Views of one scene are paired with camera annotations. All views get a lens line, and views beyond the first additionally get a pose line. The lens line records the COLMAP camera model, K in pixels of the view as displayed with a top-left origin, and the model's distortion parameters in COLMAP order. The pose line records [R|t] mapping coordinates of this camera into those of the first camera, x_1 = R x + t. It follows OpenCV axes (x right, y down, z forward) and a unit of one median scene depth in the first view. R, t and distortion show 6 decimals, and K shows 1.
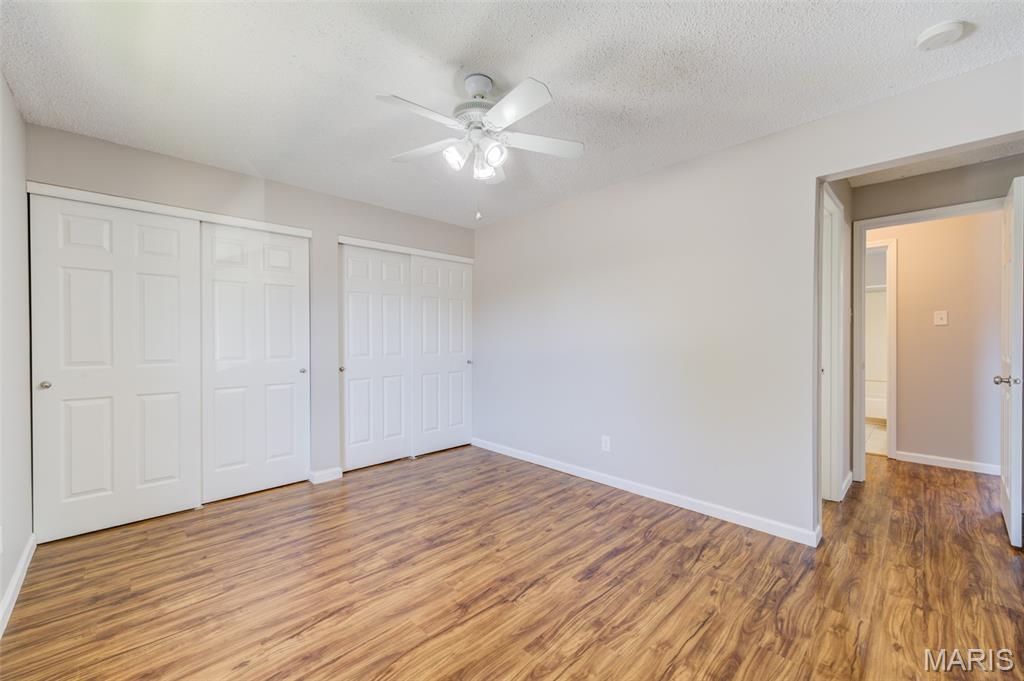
lens RADIAL K [[409.5, 0, 512.0], [0, 409.5, 340.5], [0, 0, 1]] dist [0.006331, -0.000295]
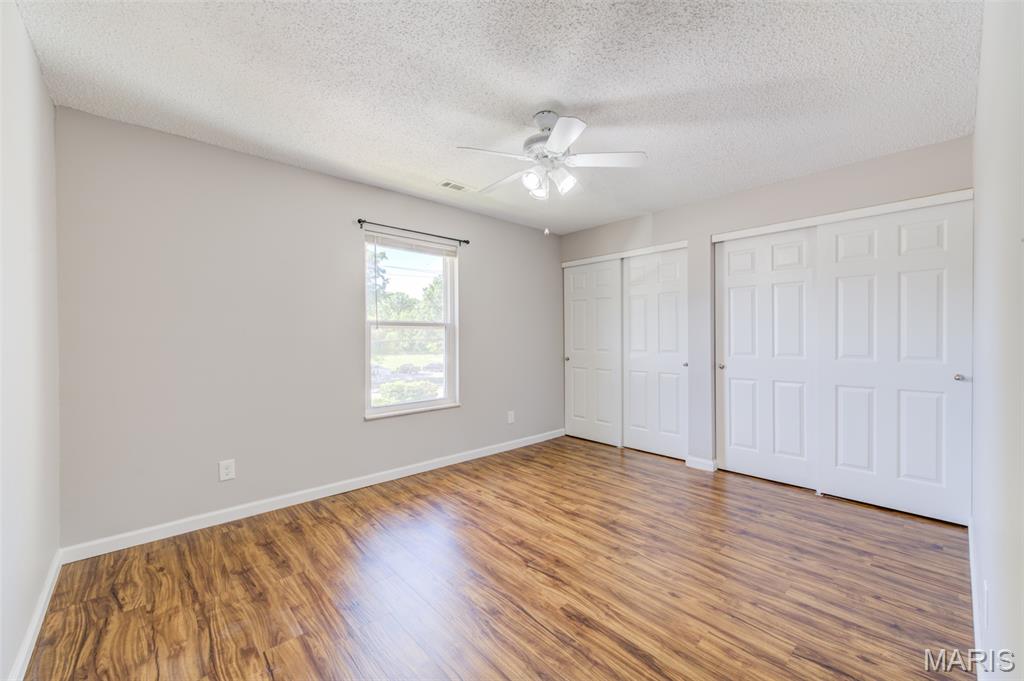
lens RADIAL K [[399.7, 0, 512.0], [0, 399.7, 340.5], [0, 0, 1]] dist [0.006430, -0.000093]
pose [[-0.028772, 0.011739, -0.999517, 0.858267], [-0.001753, 0.999929, 0.011794, -0.007652], [0.999584, 0.002092, -0.028749, 0.758236]]
